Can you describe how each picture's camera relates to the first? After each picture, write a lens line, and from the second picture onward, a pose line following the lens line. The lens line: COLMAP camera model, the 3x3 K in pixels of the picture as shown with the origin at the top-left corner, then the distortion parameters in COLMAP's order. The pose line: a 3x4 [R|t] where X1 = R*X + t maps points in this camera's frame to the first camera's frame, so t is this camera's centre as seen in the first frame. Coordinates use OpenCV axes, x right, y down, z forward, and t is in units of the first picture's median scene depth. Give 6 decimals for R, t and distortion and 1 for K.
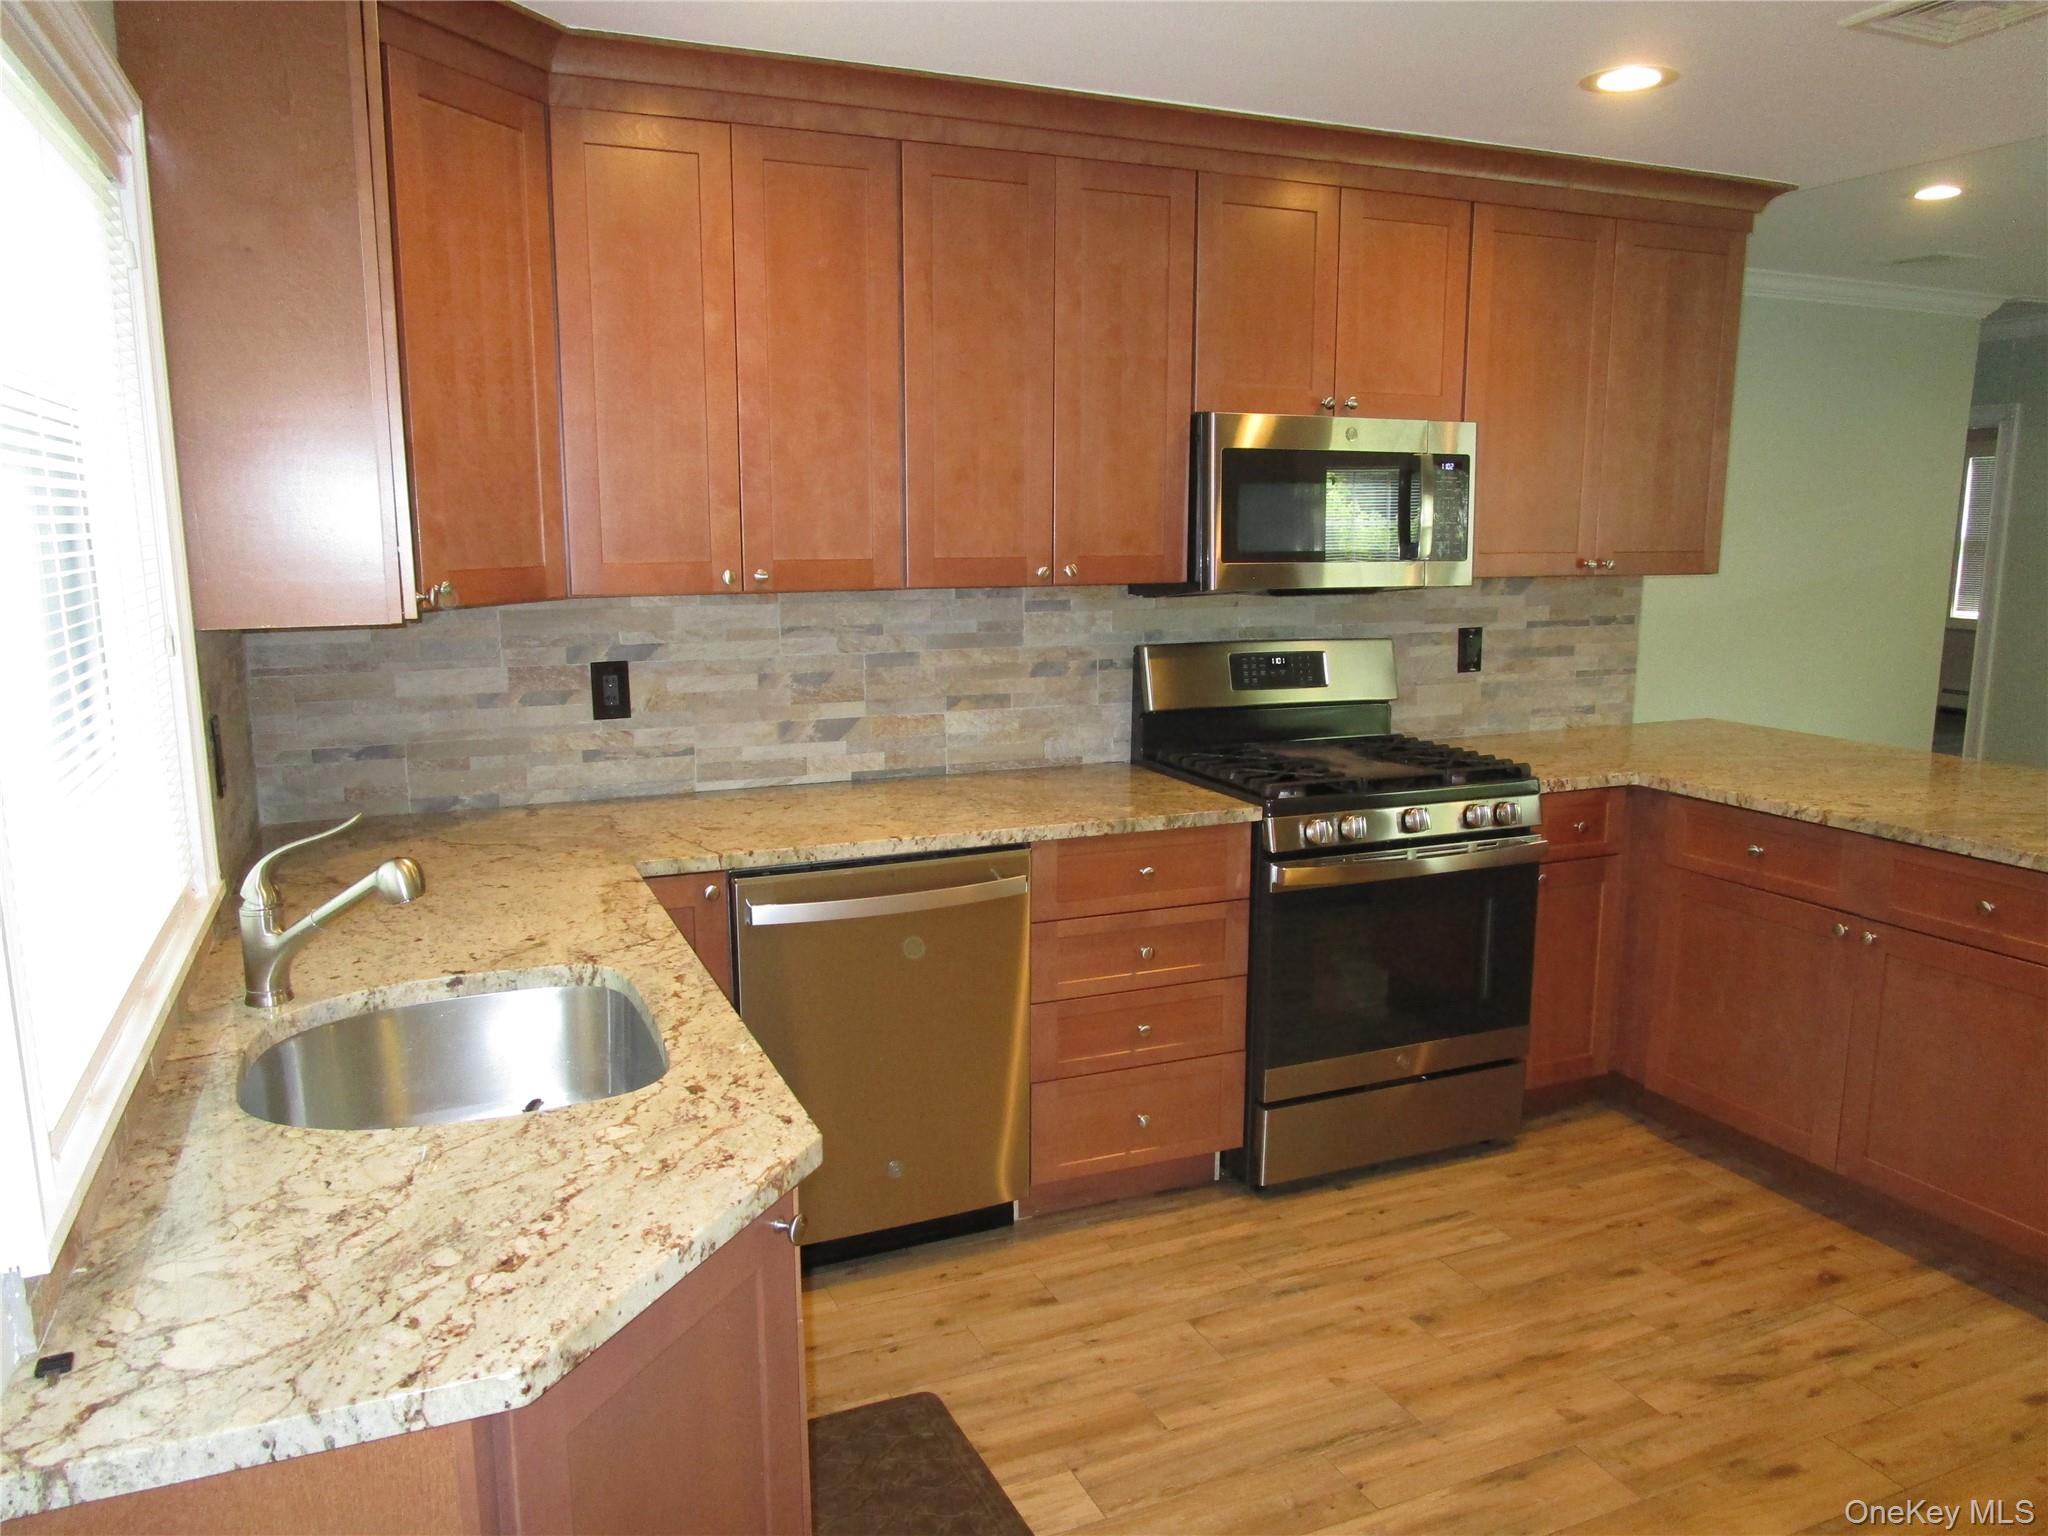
lens RADIAL K [[1470.0, 0, 1020.2], [0, 1470.0, 765.2], [0, 0, 1]] dist [-0.024489, 0.009249]
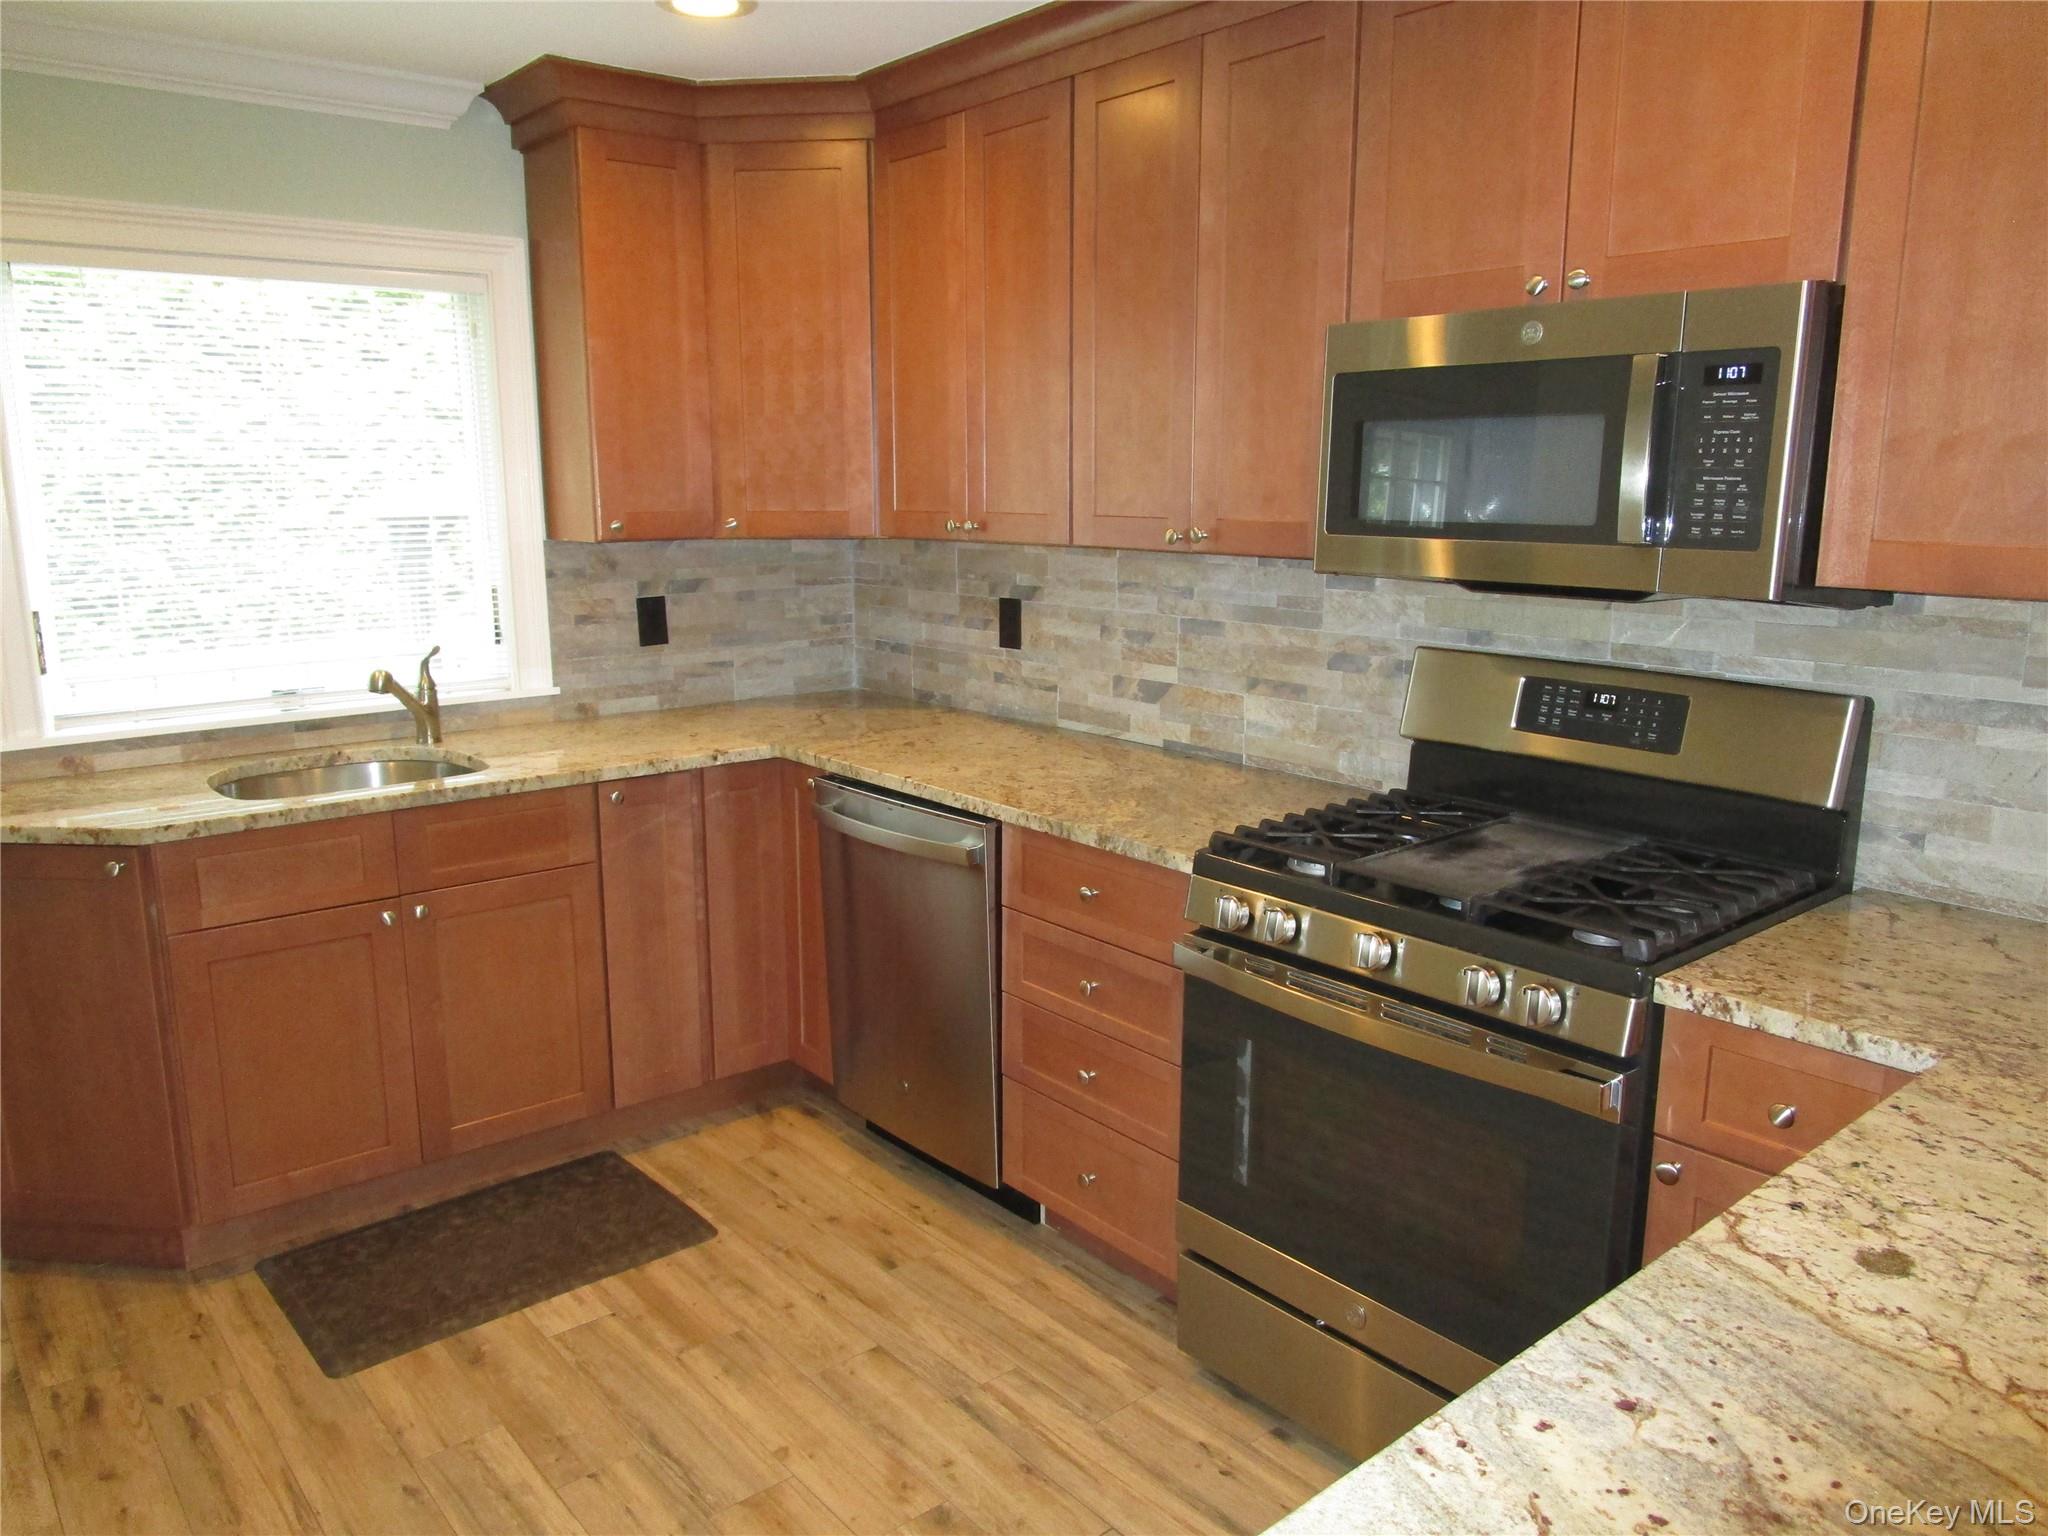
lens RADIAL K [[1470.0, 0, 1015.6], [0, 1470.0, 771.0], [0, 0, 1]] dist [-0.024489, 0.009249]
pose [[0.283149, 0.189723, -0.940123, 0.760432], [-0.160074, 0.975838, 0.148719, -0.101831], [0.945623, 0.108380, 0.306677, 0.615731]]
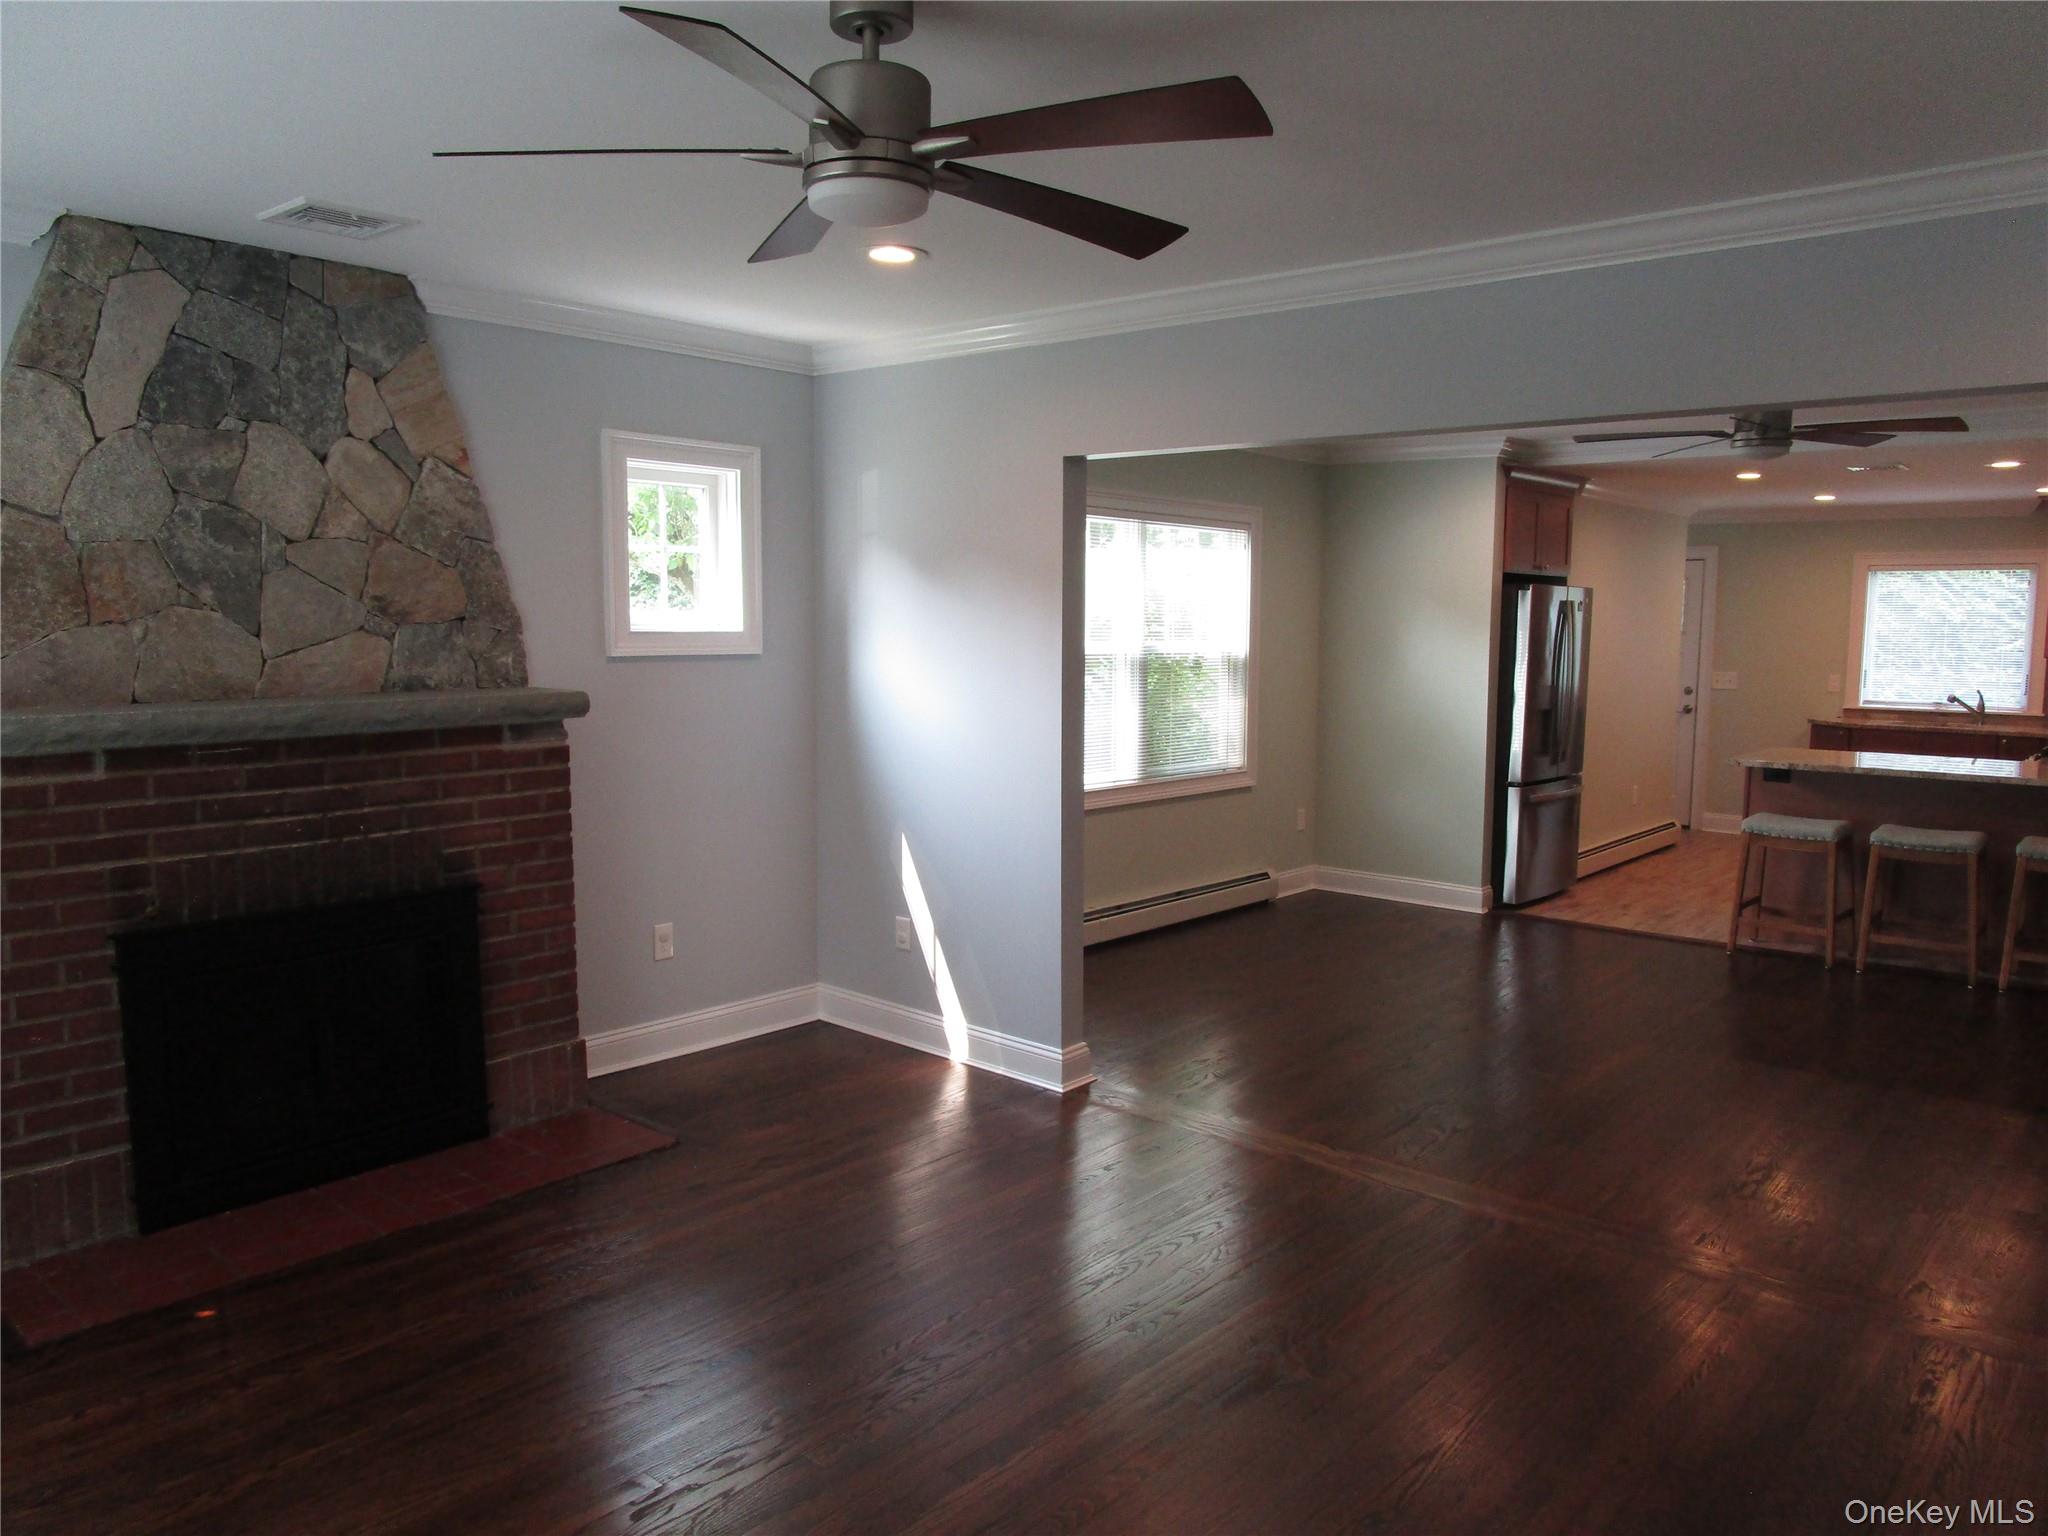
lens RADIAL K [[1470.0, 0, 1017.5], [0, 1470.0, 761.5], [0, 0, 1]] dist [-0.024489, 0.009249]
pose [[-0.899655, 0.033833, -0.435289, 2.615786], [-0.083851, 0.965044, 0.248311, -0.385054], [0.428474, 0.259894, -0.865370, 2.197597]]
